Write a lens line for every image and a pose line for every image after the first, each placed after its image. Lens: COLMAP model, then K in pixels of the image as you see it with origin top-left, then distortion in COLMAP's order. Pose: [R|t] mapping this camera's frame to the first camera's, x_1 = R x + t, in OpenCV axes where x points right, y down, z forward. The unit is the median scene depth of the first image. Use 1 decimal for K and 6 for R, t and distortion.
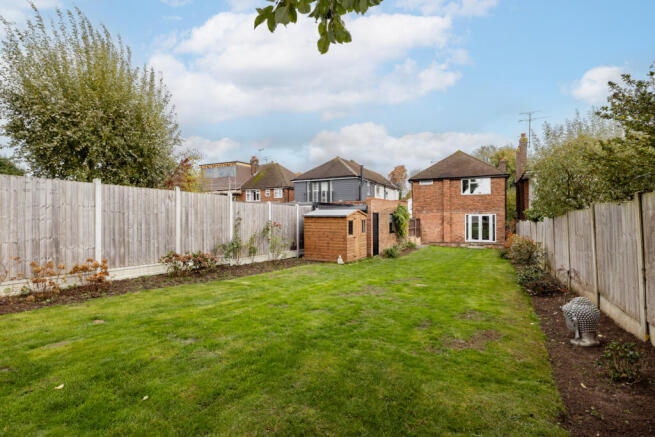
lens RADIAL K [[313.7, 0, 322.2], [0, 313.7, 212.9], [0, 0, 1]] dist [-0.009221, 0.003401]
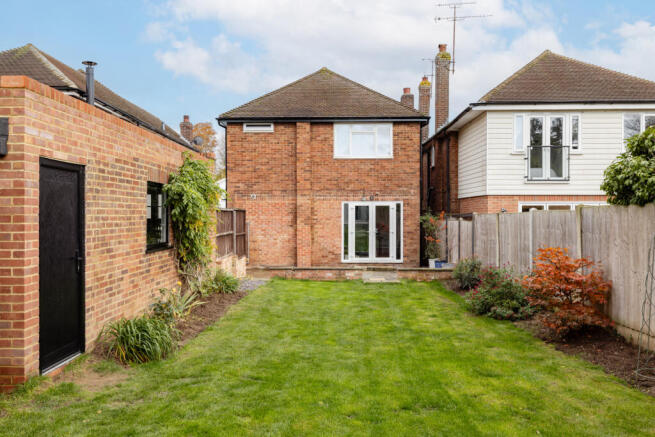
lens RADIAL K [[496.2, 0, 327.1], [0, 496.2, 215.5], [0, 0, 1]] dist [0.005350, 0.002480]
pose [[0.884648, 0.004515, 0.466238, 0.110158], [-0.008053, 0.999952, 0.005596, 0.021091], [-0.466191, -0.008706, 0.884641, 0.394240]]
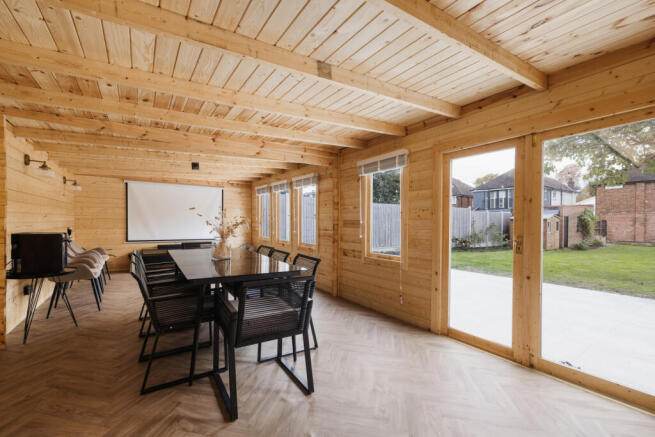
lens RADIAL K [[281.3, 0, 317.8], [0, 281.3, 228.2], [0, 0, 1]] dist [-0.003479, -0.000316]
pose [[0.890024, 0.008956, -0.455826, -0.146291], [0.012052, 0.998995, 0.043161, -0.008324], [0.455755, -0.043908, 0.889022, -0.353617]]
